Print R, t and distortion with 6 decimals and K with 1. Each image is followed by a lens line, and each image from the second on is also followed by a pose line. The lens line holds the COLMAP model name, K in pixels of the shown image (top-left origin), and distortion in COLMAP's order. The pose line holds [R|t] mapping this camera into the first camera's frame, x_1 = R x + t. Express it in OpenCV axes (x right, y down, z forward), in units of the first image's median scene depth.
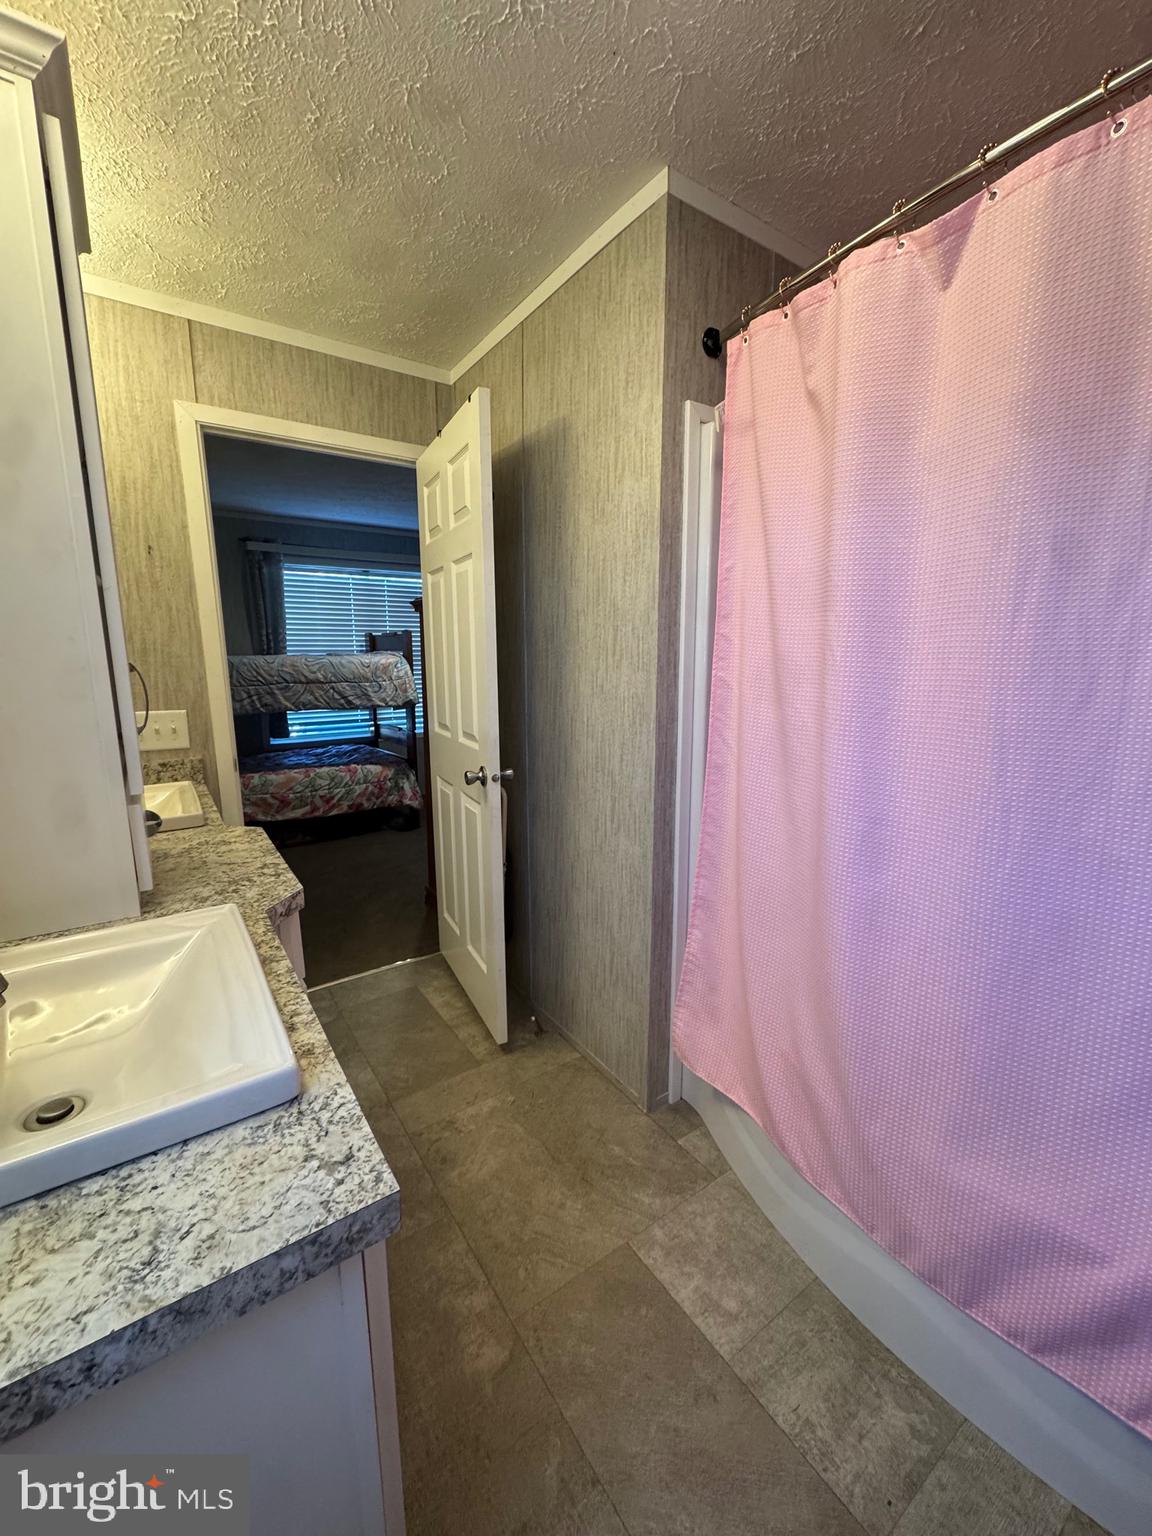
lens RADIAL K [[614.8, 0, 576.0], [0, 614.8, 768.0], [0, 0, 1]] dist [-0.001872, -0.000303]
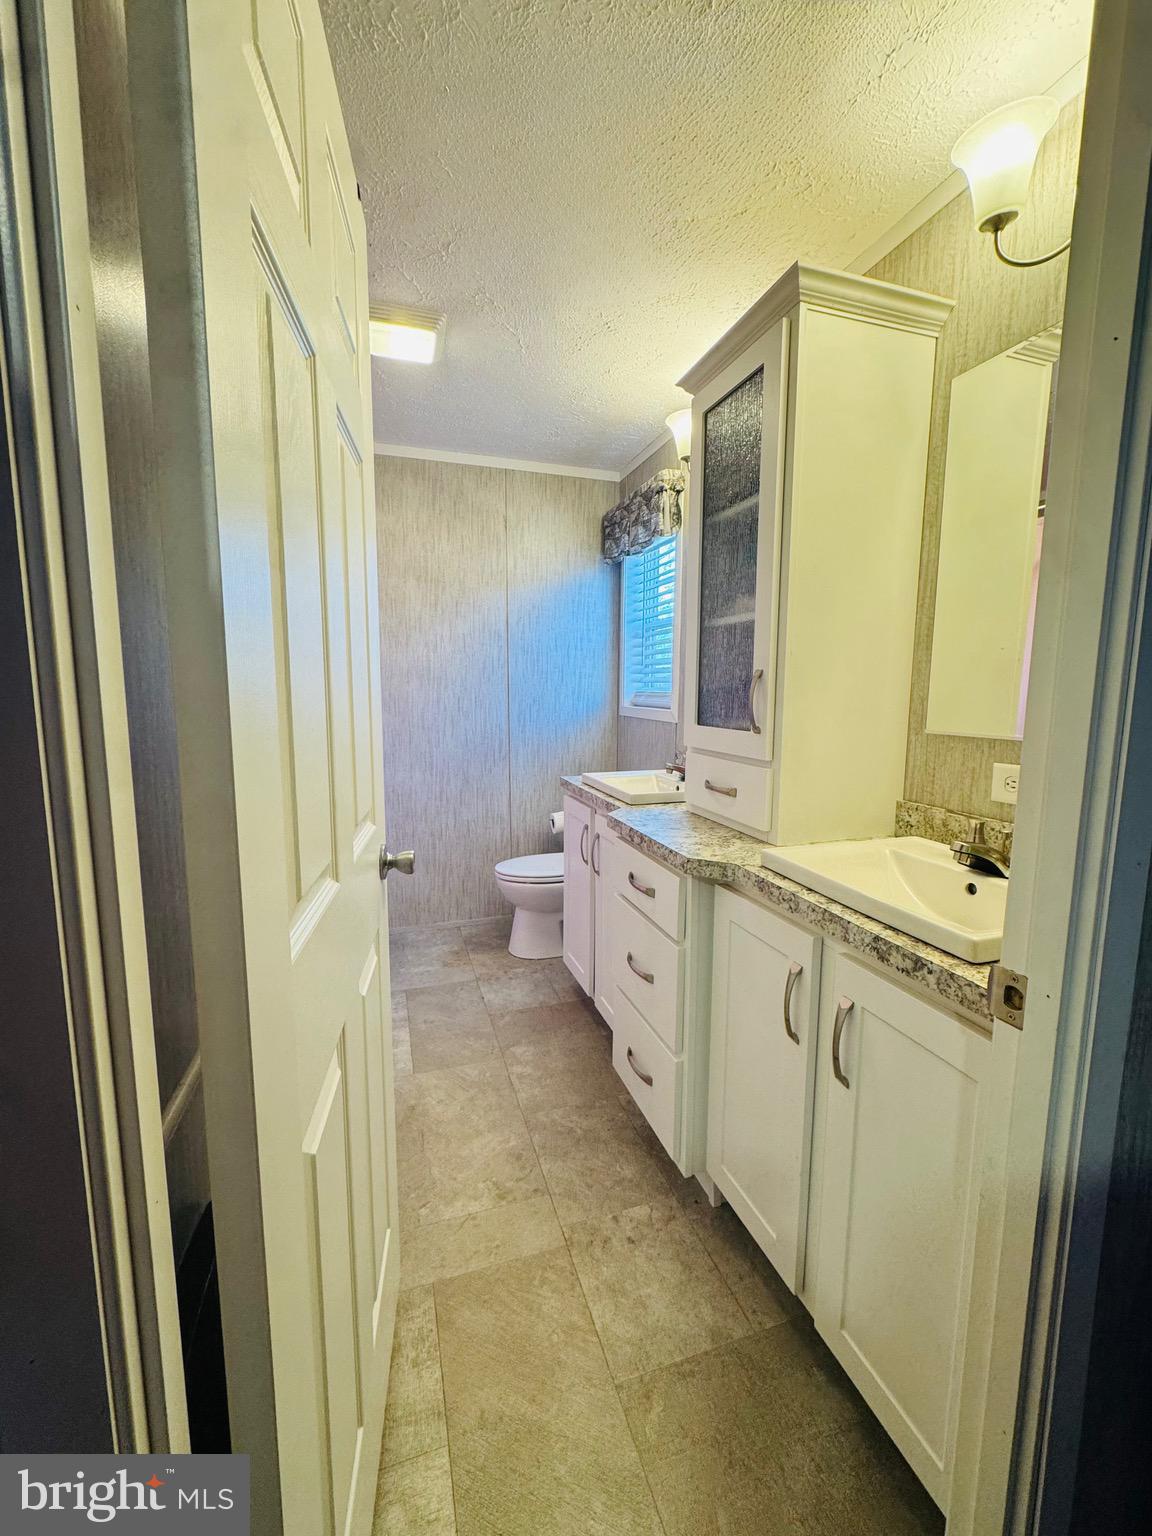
lens RADIAL K [[614.8, 0, 576.0], [0, 614.8, 768.0], [0, 0, 1]] dist [-0.001872, -0.000303]
pose [[-0.957135, -0.035624, 0.287443, -0.714389], [0.049101, 0.958087, 0.282238, -0.328776], [-0.285450, 0.284254, -0.915269, 2.134347]]
